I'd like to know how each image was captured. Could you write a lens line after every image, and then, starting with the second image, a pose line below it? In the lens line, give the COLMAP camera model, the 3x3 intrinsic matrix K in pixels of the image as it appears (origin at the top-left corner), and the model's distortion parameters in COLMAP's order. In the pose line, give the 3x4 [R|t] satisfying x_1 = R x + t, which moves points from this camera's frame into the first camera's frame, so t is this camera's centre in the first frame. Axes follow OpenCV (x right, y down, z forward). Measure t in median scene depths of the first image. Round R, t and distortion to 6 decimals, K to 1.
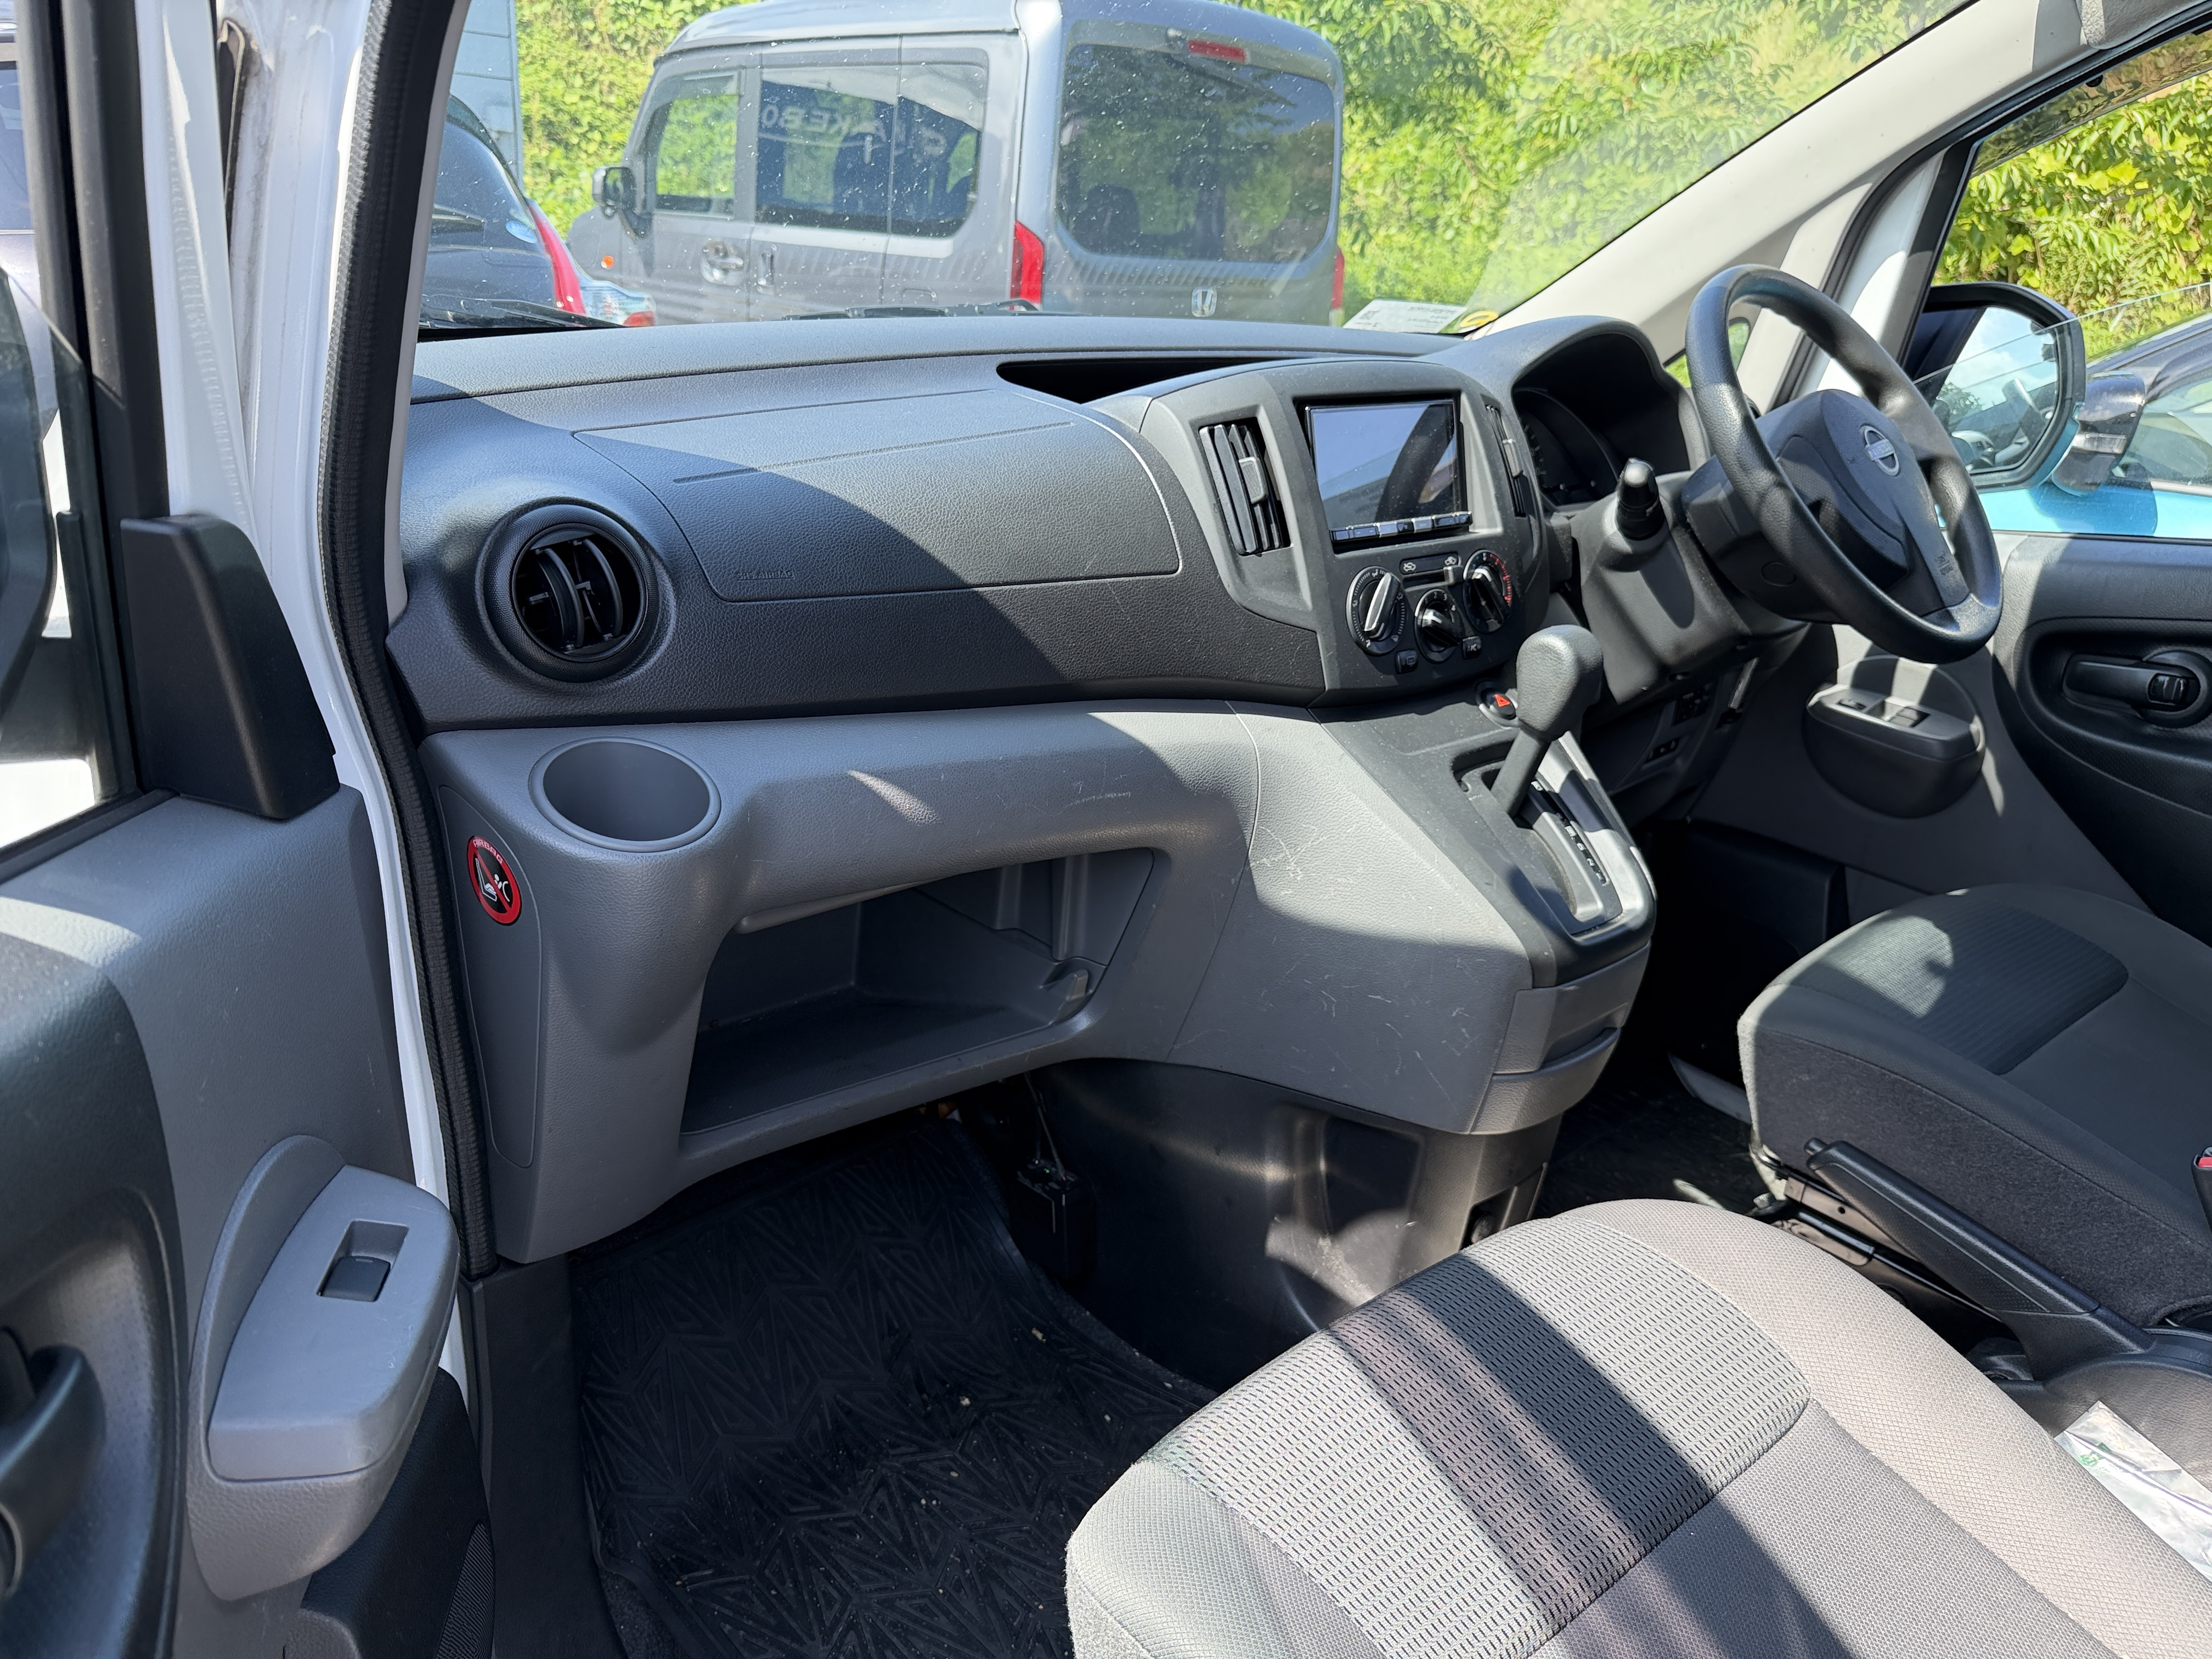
lens RADIAL K [[1635.0, 0, 1091.2], [0, 1635.0, 824.4], [0, 0, 1]] dist [-0.002715, -0.005126]
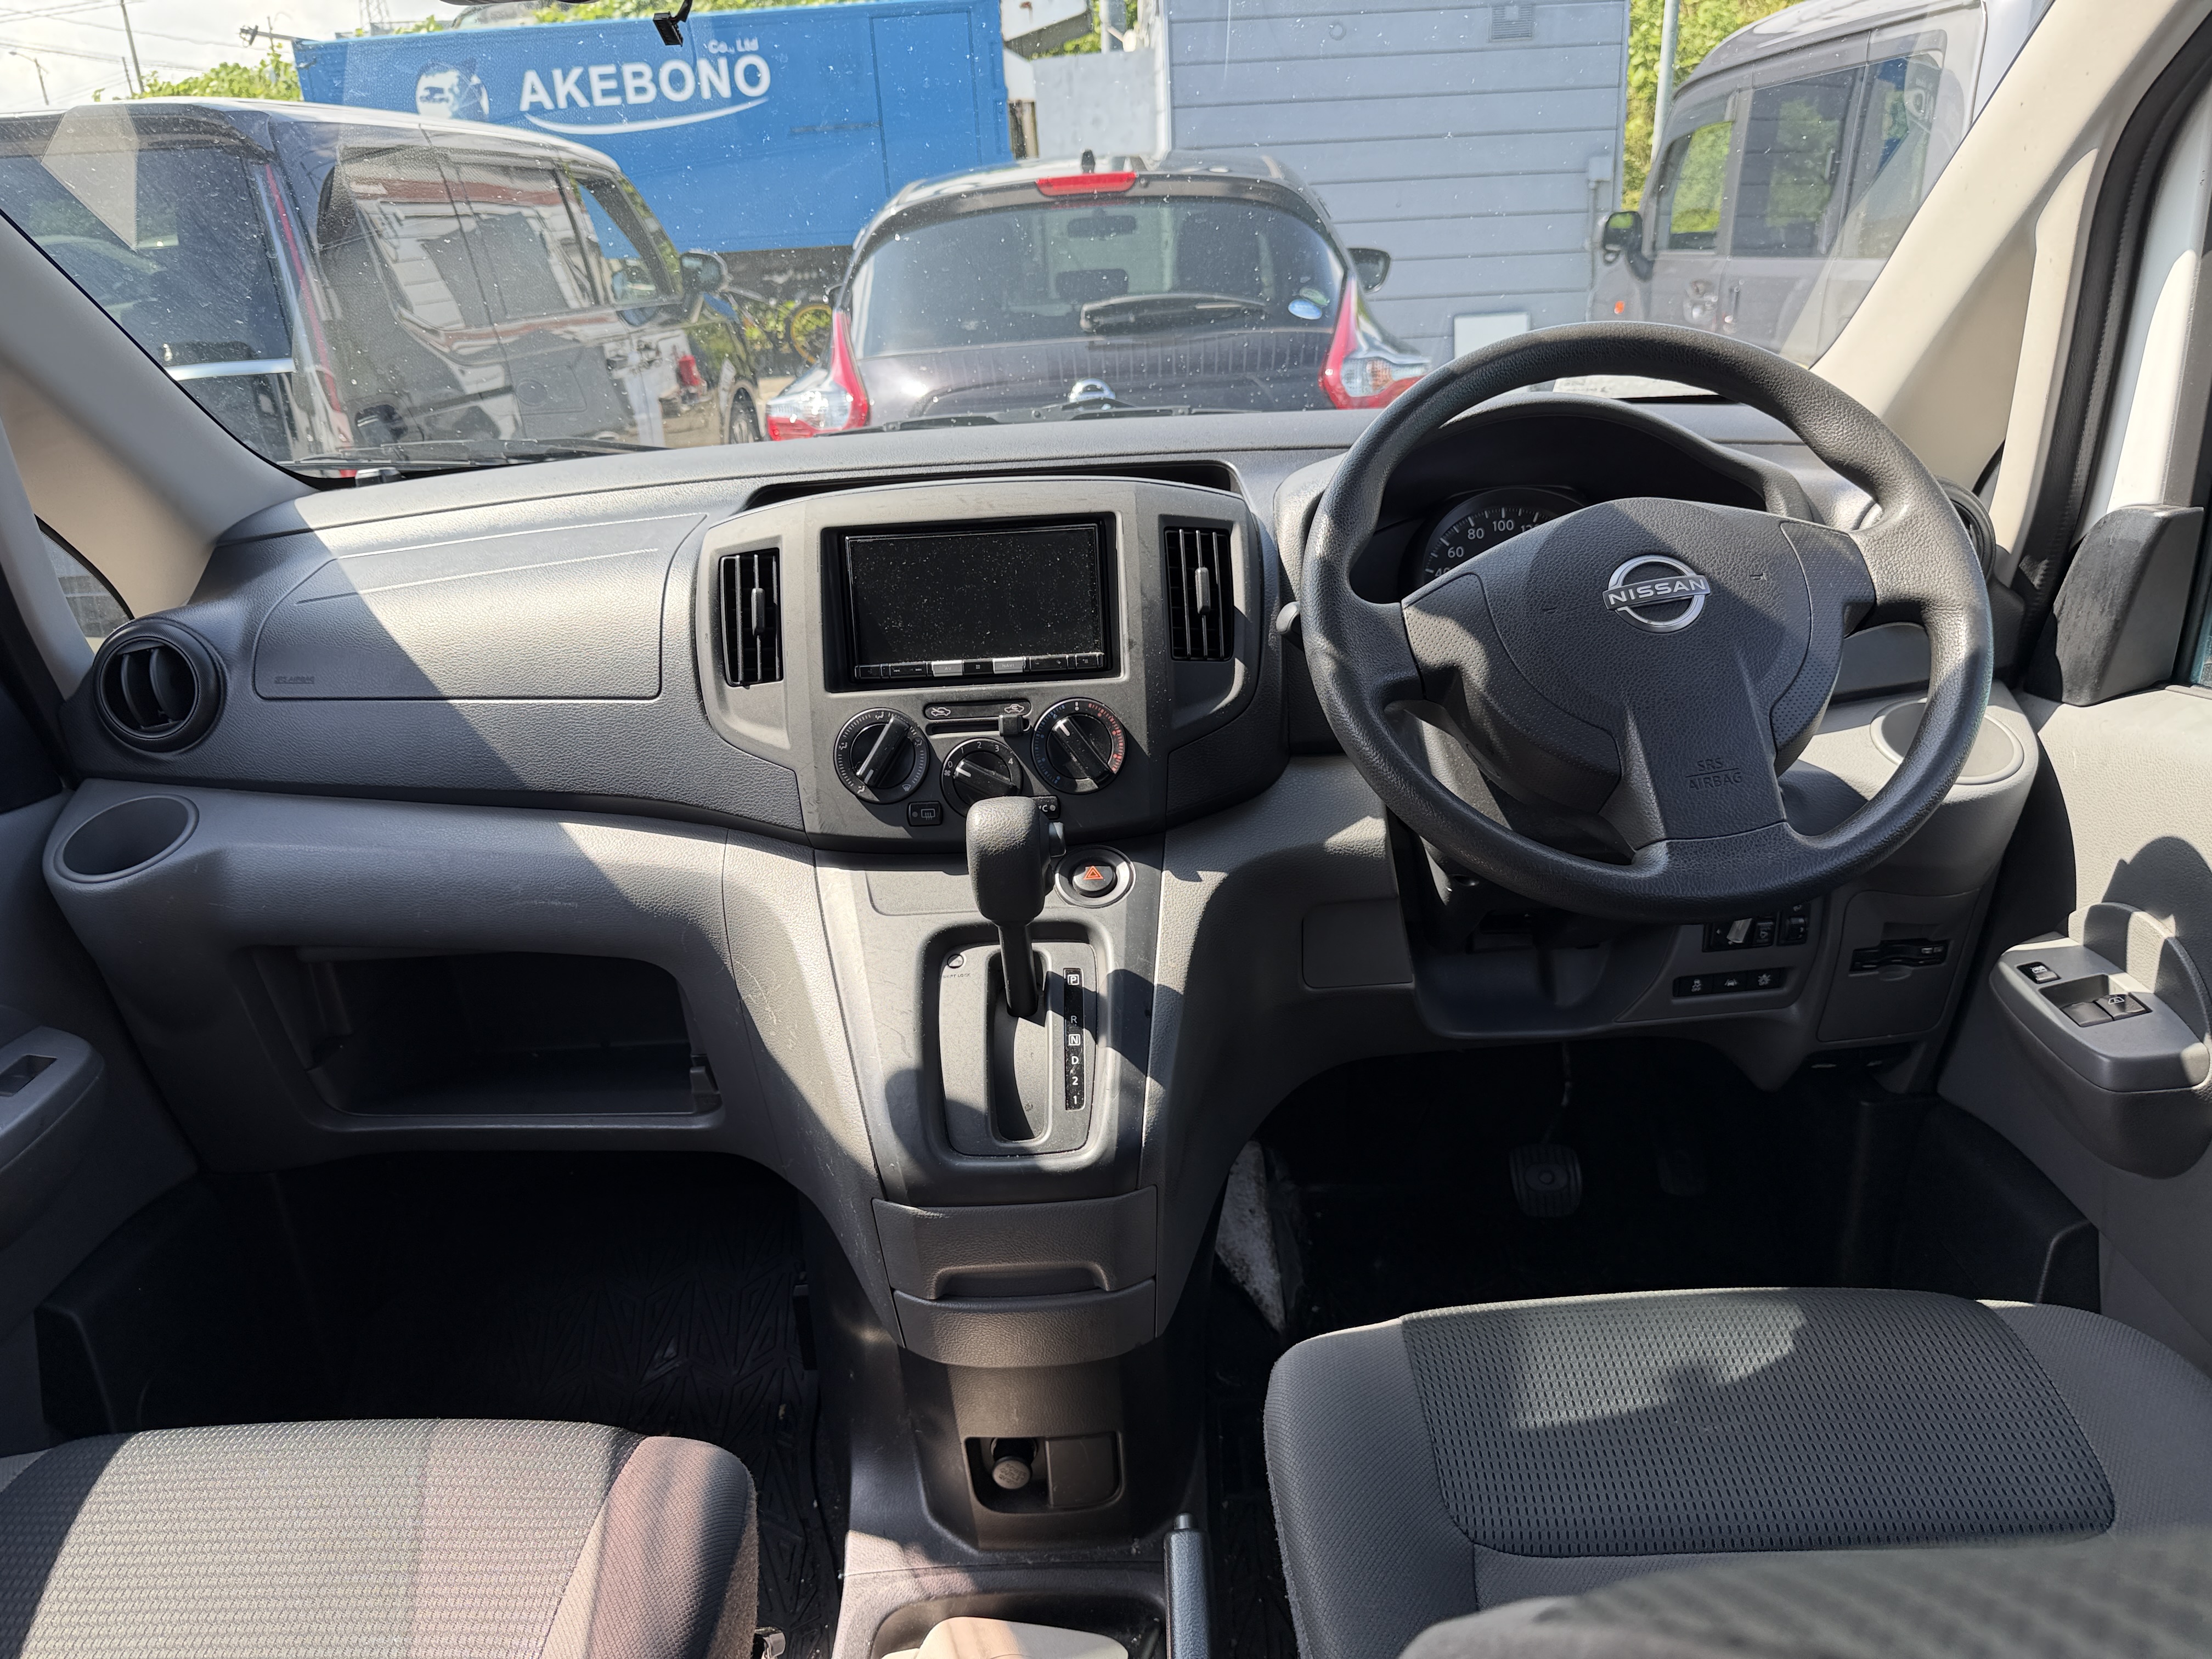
lens RADIAL K [[1635.0, 0, 1091.2], [0, 1635.0, 824.4], [0, 0, 1]] dist [-0.002715, -0.005126]
pose [[0.712342, 0.131773, -0.689351, 0.818478], [-0.142133, 0.988949, 0.042169, -0.134914], [0.687290, 0.067941, 0.723199, 0.379204]]
